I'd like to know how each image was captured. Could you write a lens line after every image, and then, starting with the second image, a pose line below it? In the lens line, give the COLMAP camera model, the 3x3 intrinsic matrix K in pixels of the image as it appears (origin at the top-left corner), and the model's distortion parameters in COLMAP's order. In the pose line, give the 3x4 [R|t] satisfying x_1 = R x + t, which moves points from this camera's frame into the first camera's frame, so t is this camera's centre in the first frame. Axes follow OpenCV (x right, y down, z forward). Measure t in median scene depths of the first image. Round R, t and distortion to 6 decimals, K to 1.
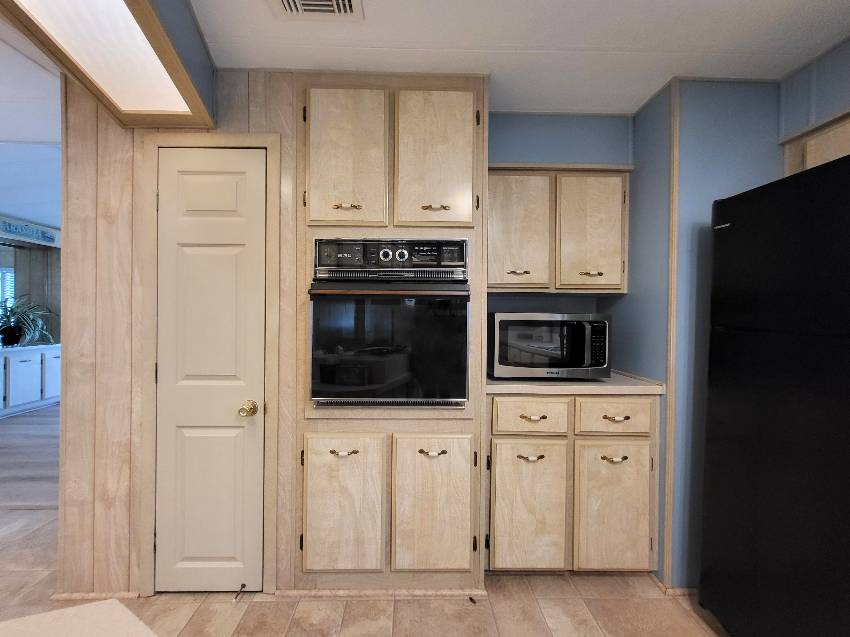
lens RADIAL K [[339.3, 0, 420.6], [0, 339.3, 317.2], [0, 0, 1]] dist [-0.000331, -0.000470]
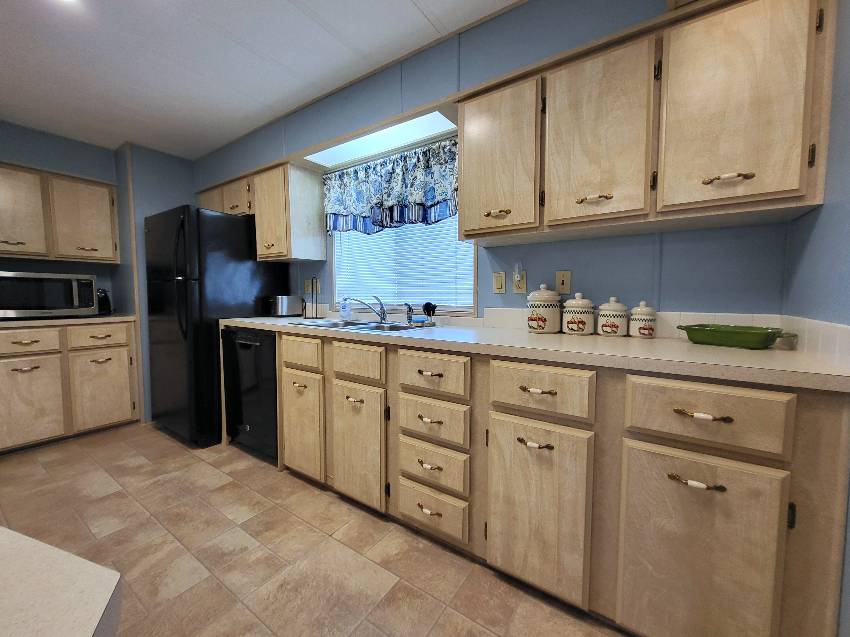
lens RADIAL K [[339.3, 0, 420.6], [0, 339.3, 317.2], [0, 0, 1]] dist [-0.000331, -0.000470]
pose [[0.581232, -0.066280, 0.811034, 0.144370], [0.014209, 0.997352, 0.071323, 0.105978], [-0.813614, -0.029931, 0.580634, -1.320304]]
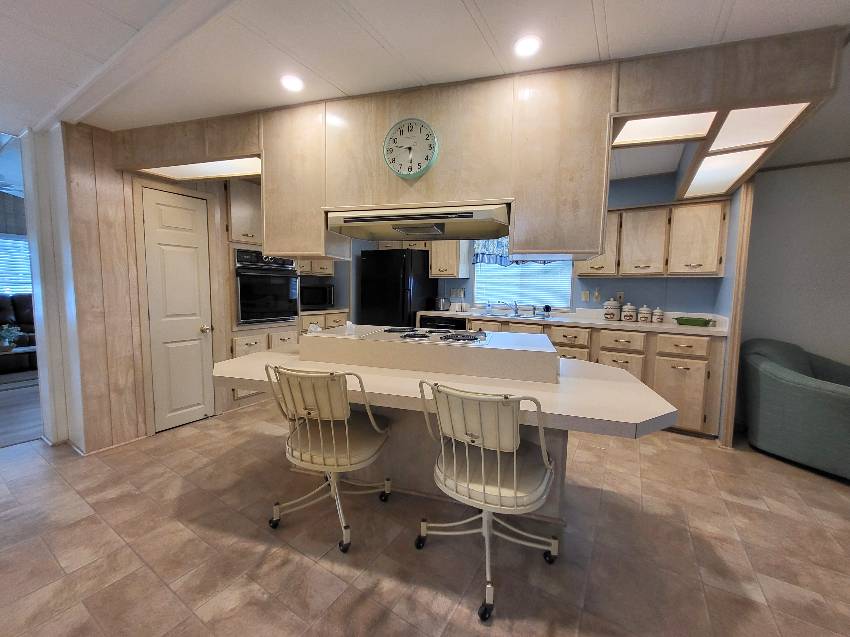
lens RADIAL K [[339.3, 0, 420.6], [0, 339.3, 317.2], [0, 0, 1]] dist [-0.000331, -0.000470]
pose [[0.543978, -0.070763, 0.836110, -1.473649], [-0.004000, 0.996208, 0.086914, 0.013622], [-0.839090, -0.050624, 0.541633, -1.170031]]
